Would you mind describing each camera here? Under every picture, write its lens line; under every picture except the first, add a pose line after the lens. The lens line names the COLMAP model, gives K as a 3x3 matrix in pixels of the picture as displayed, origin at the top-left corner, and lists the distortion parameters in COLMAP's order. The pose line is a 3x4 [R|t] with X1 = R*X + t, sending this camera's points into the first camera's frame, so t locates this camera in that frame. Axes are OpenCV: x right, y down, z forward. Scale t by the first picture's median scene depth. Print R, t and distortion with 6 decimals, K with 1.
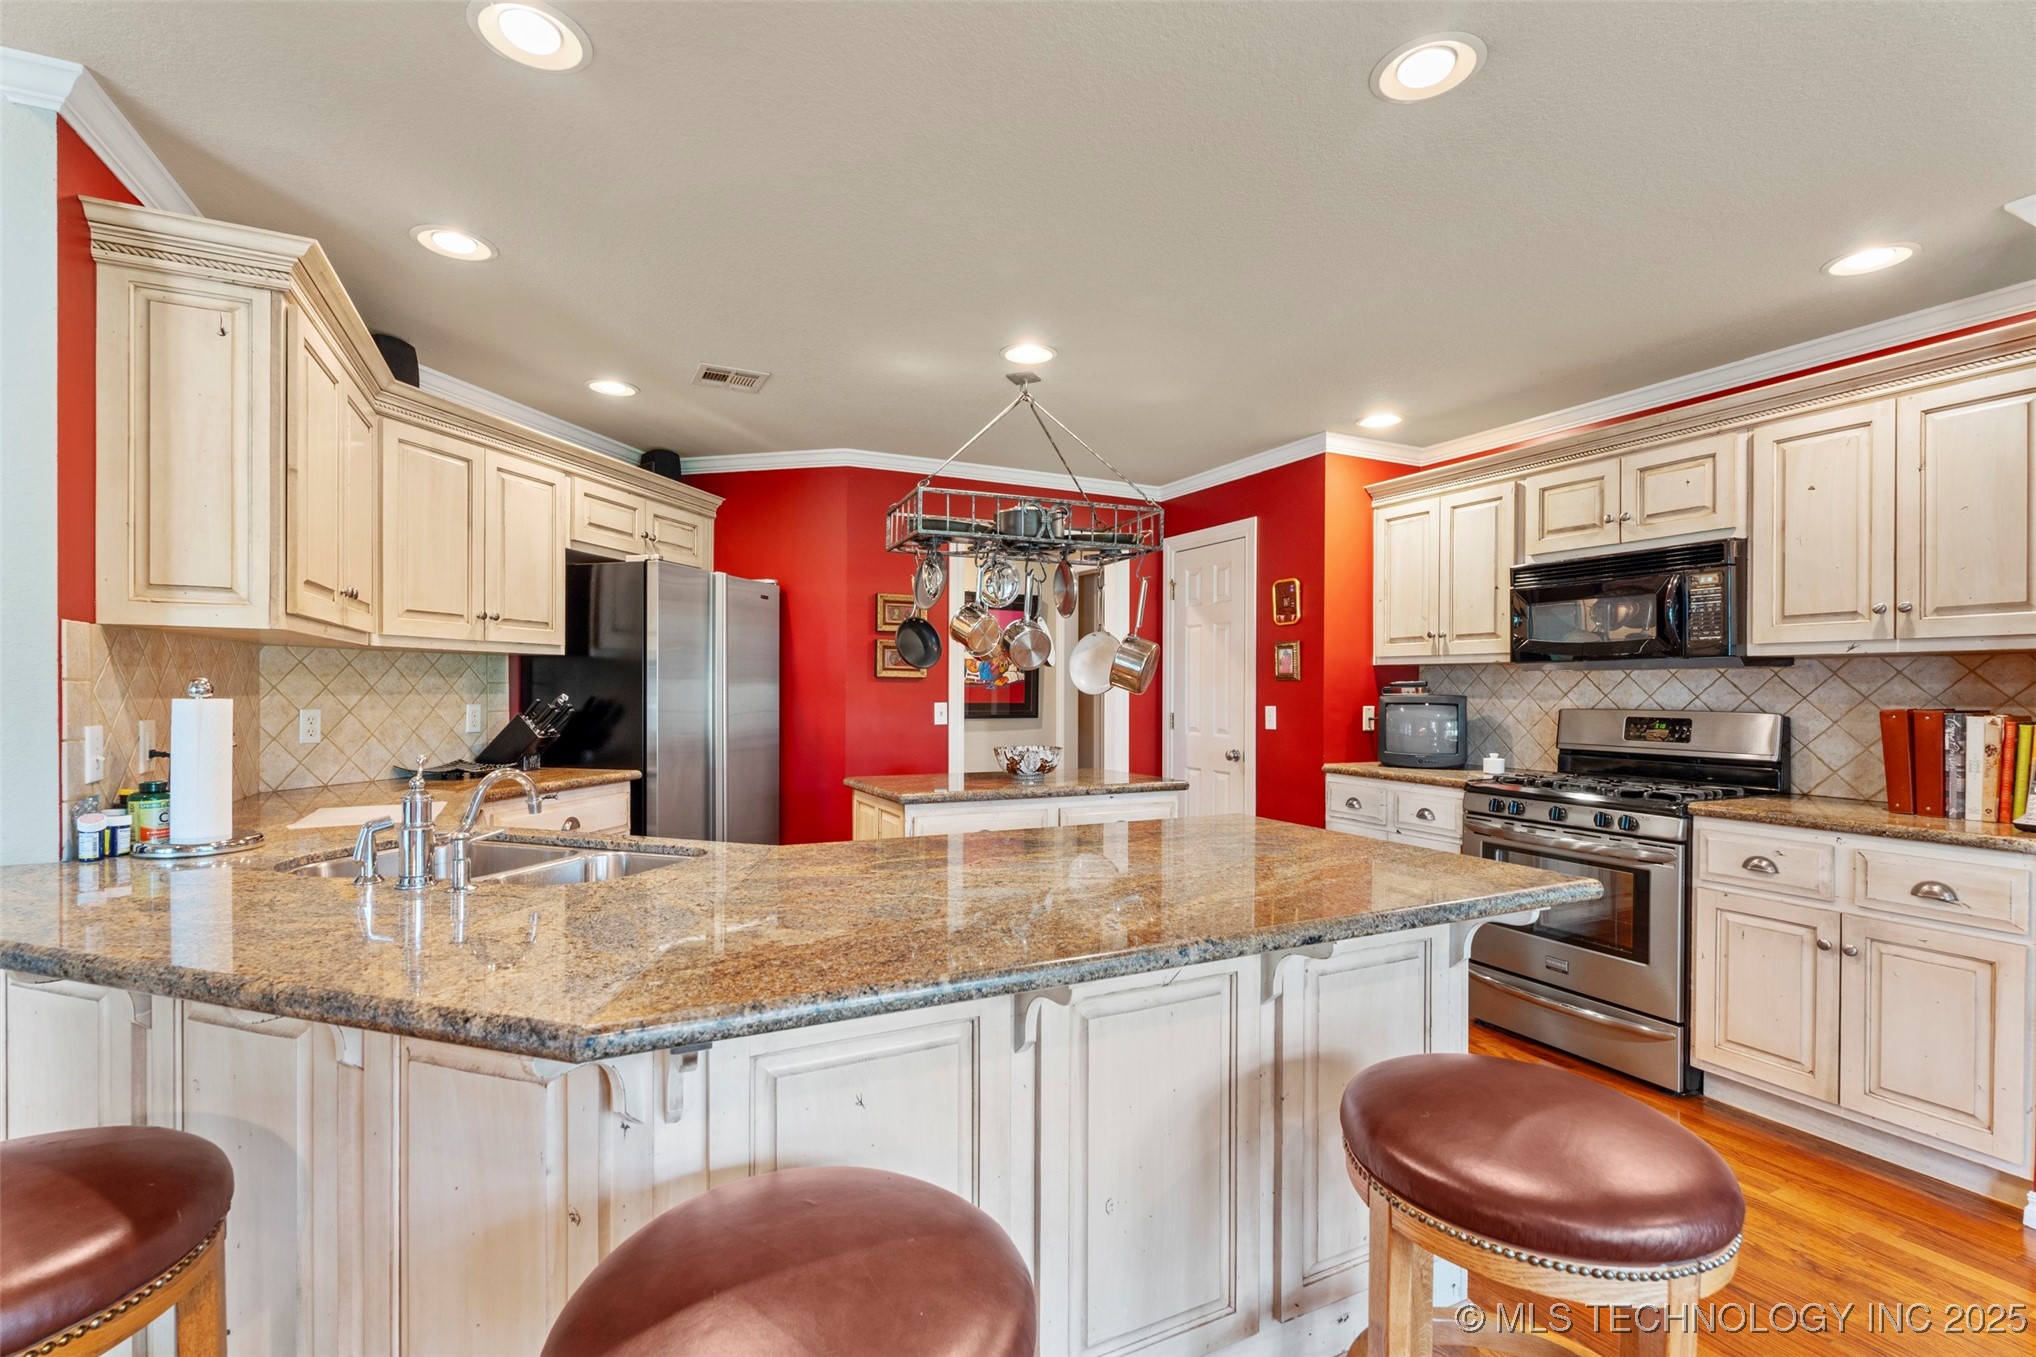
lens RADIAL K [[895.3, 0, 1012.2], [0, 895.3, 688.9], [0, 0, 1]] dist [-0.001060, -0.001955]
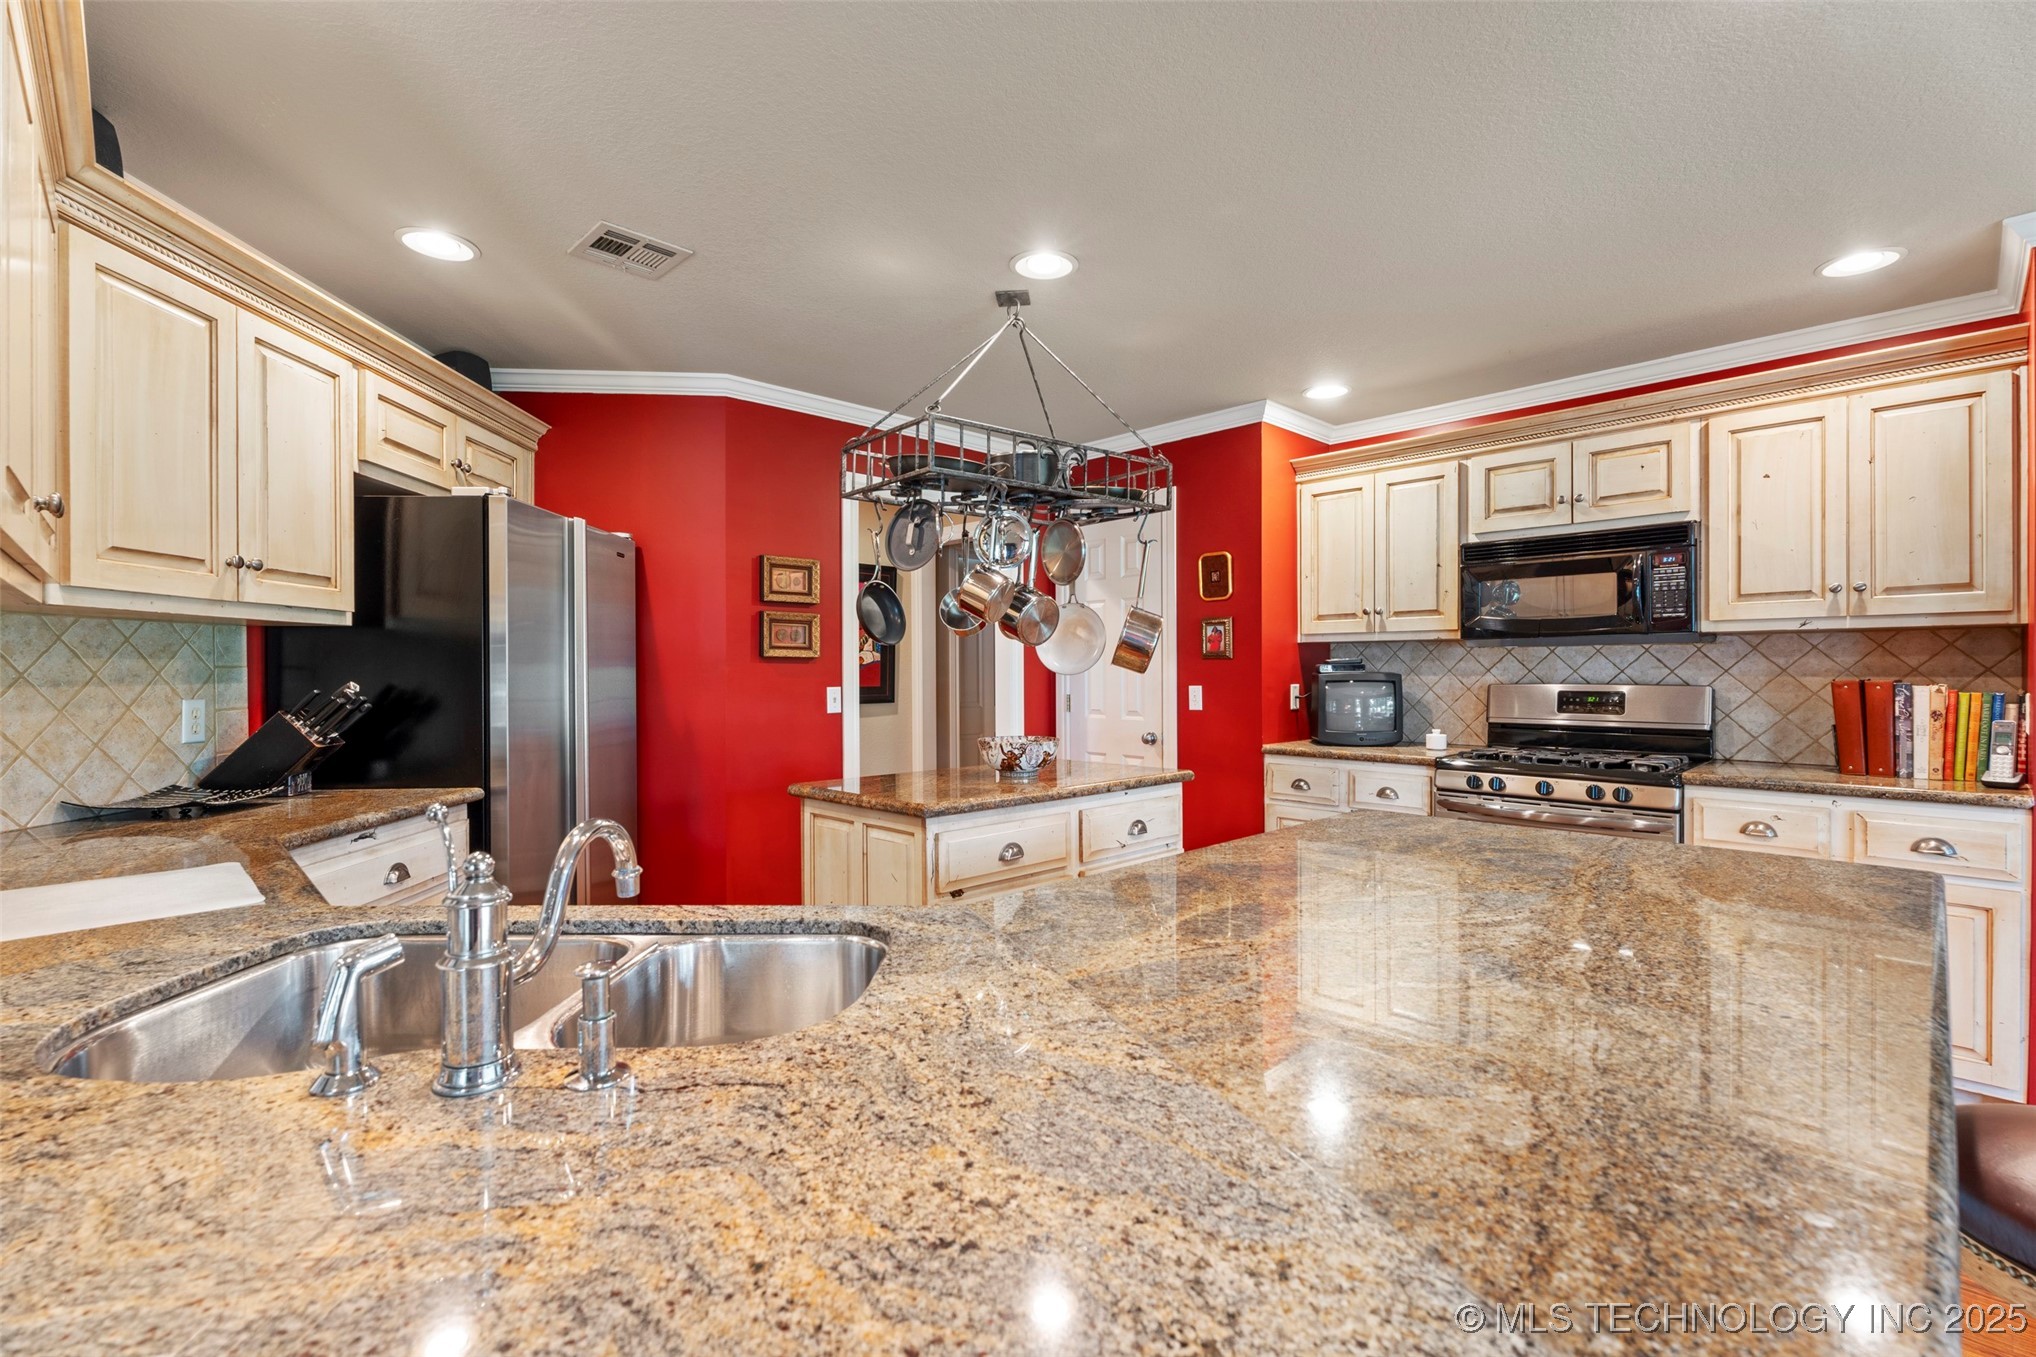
lens RADIAL K [[895.3, 0, 1014.9], [0, 895.3, 667.8], [0, 0, 1]] dist [-0.001060, -0.001955]
pose [[0.952424, -0.007812, 0.304676, -0.243266], [0.008761, 0.999960, -0.001748, 0.000358], [-0.304651, 0.004334, 0.952454, 0.205061]]
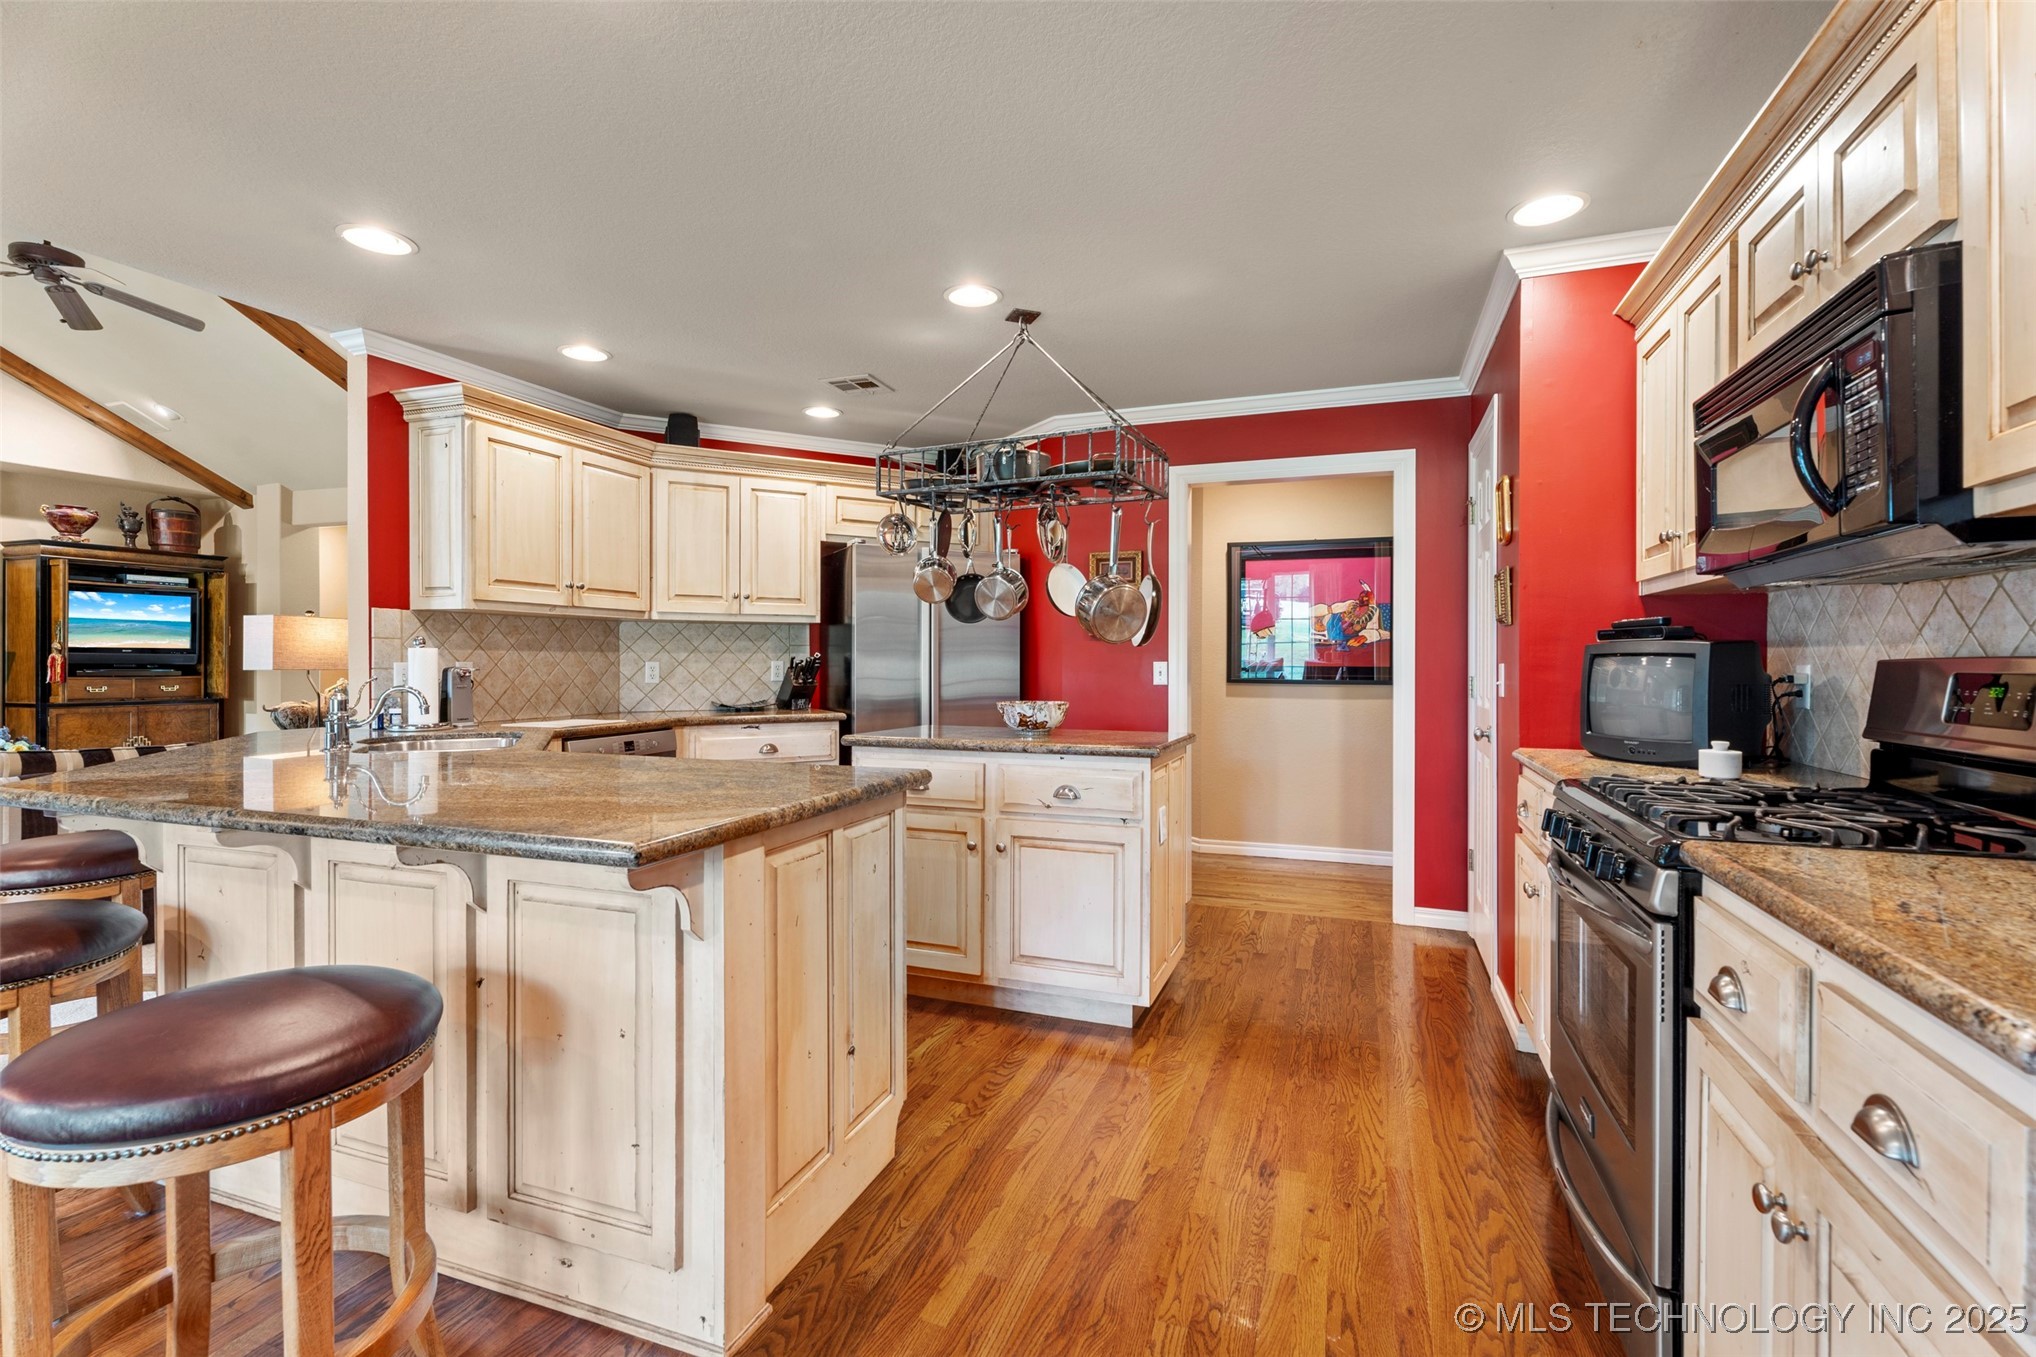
lens RADIAL K [[895.3, 0, 1024.5], [0, 895.3, 665.1], [0, 0, 1]] dist [-0.001060, -0.001955]
pose [[0.692708, -0.001669, -0.721217, 0.706400], [0.001186, 0.999999, -0.001174, 0.027937], [0.721218, -0.000042, 0.692709, 0.339730]]
